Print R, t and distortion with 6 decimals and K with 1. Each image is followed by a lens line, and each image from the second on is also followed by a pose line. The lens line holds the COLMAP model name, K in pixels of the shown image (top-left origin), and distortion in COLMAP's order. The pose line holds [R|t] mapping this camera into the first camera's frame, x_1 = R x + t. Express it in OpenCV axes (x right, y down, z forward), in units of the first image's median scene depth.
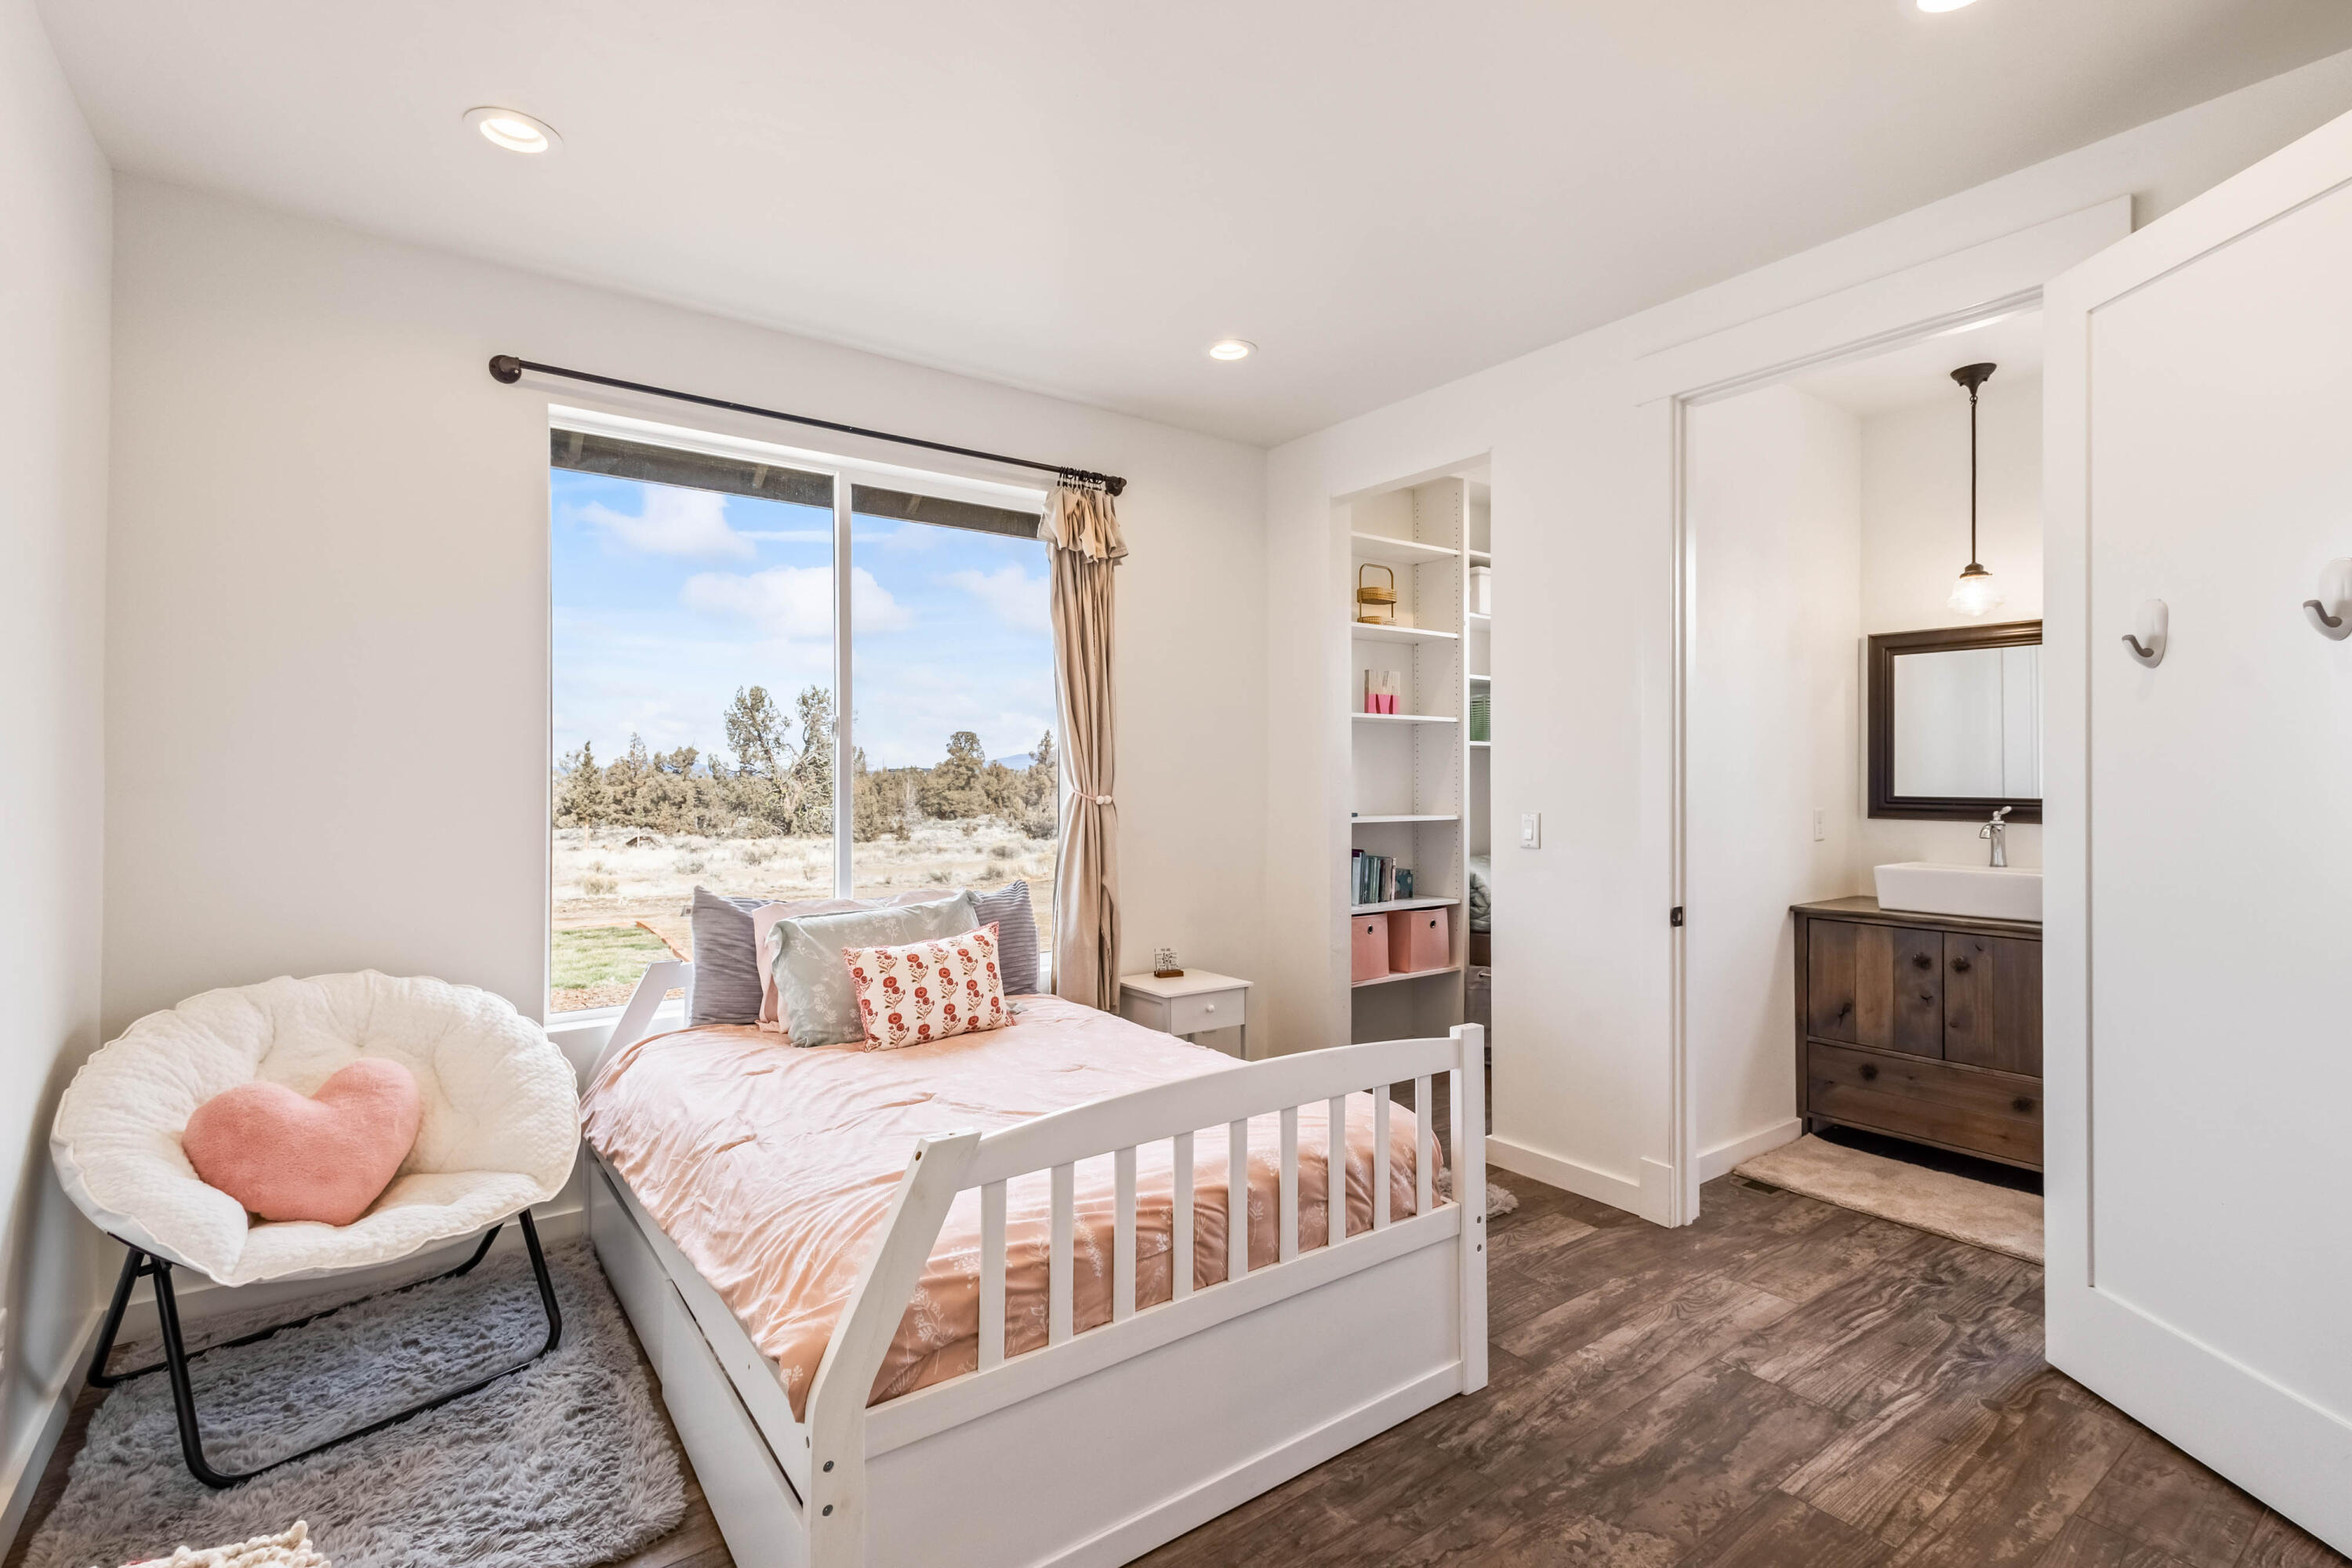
lens RADIAL K [[1105.0, 0, 1174.9], [0, 1105.0, 781.0], [0, 0, 1]] dist [0.012017, 0.000527]
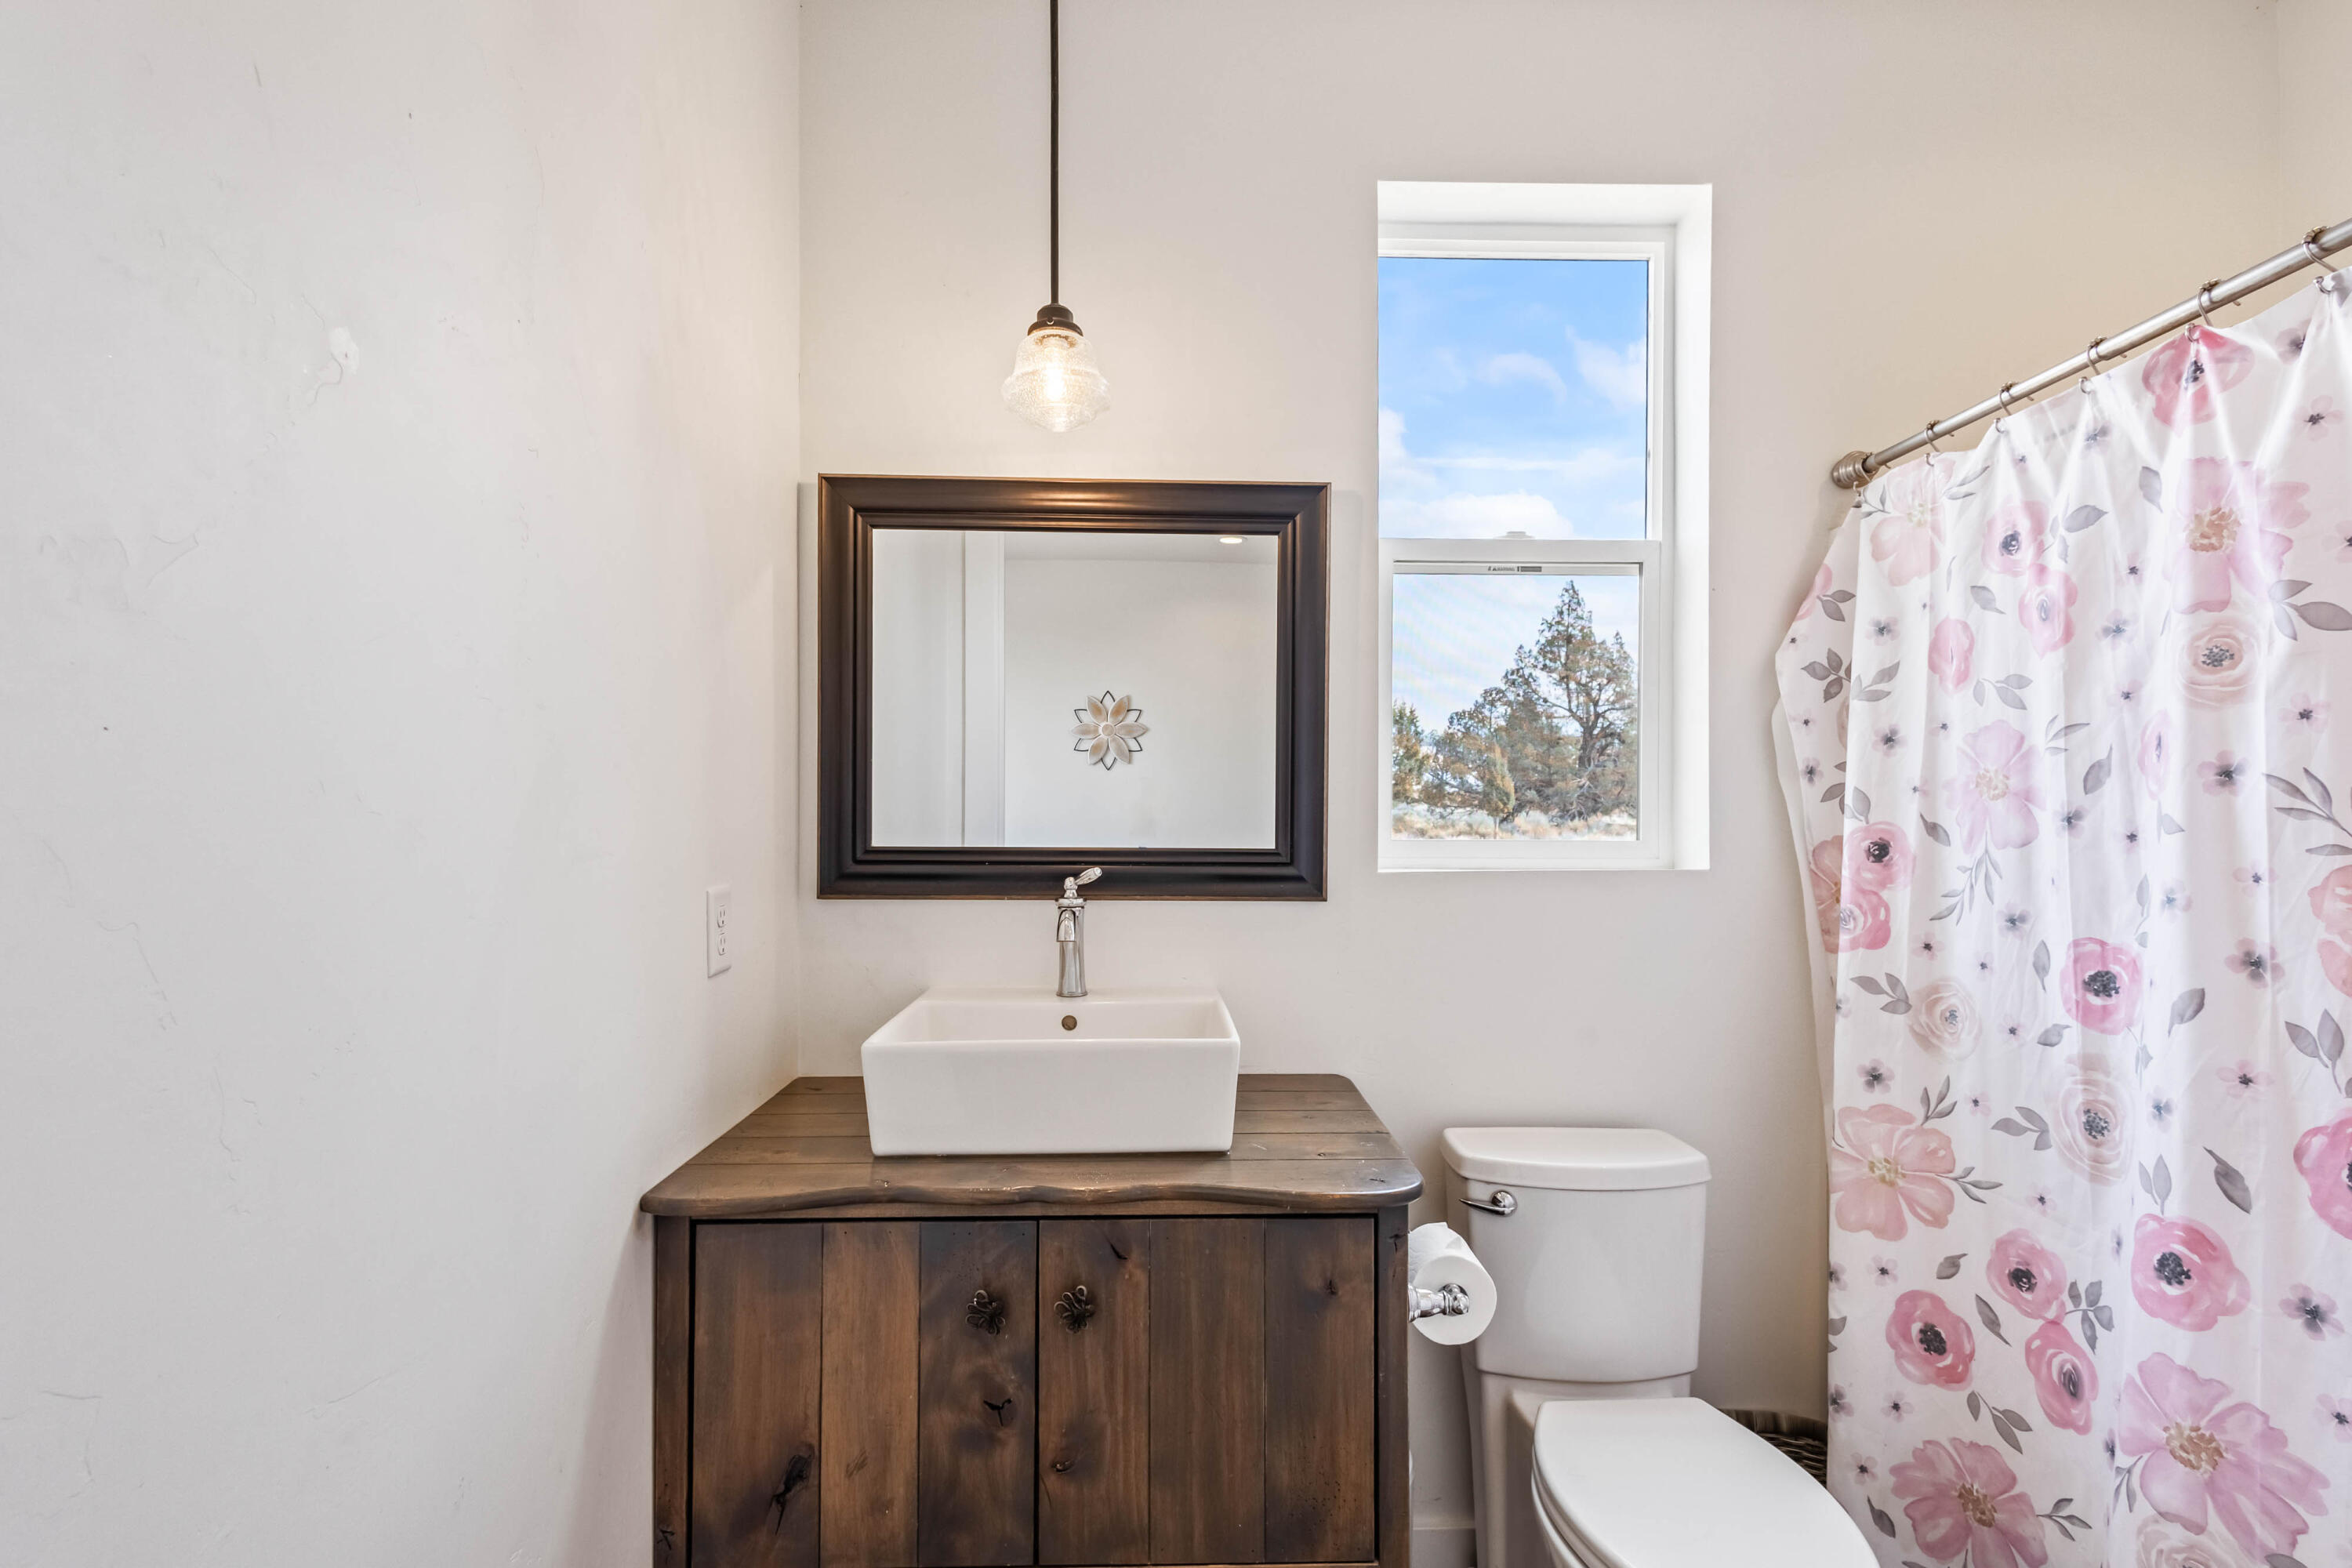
lens RADIAL K [[1105.0, 0, 1179.3], [0, 1105.0, 801.6], [0, 0, 1]] dist [0.012017, 0.000527]
pose [[0.585262, 0.004250, 0.810833, 0.397836], [0.004717, 0.999951, -0.008646, -0.000398], [-0.810831, 0.008885, 0.585213, 0.707164]]
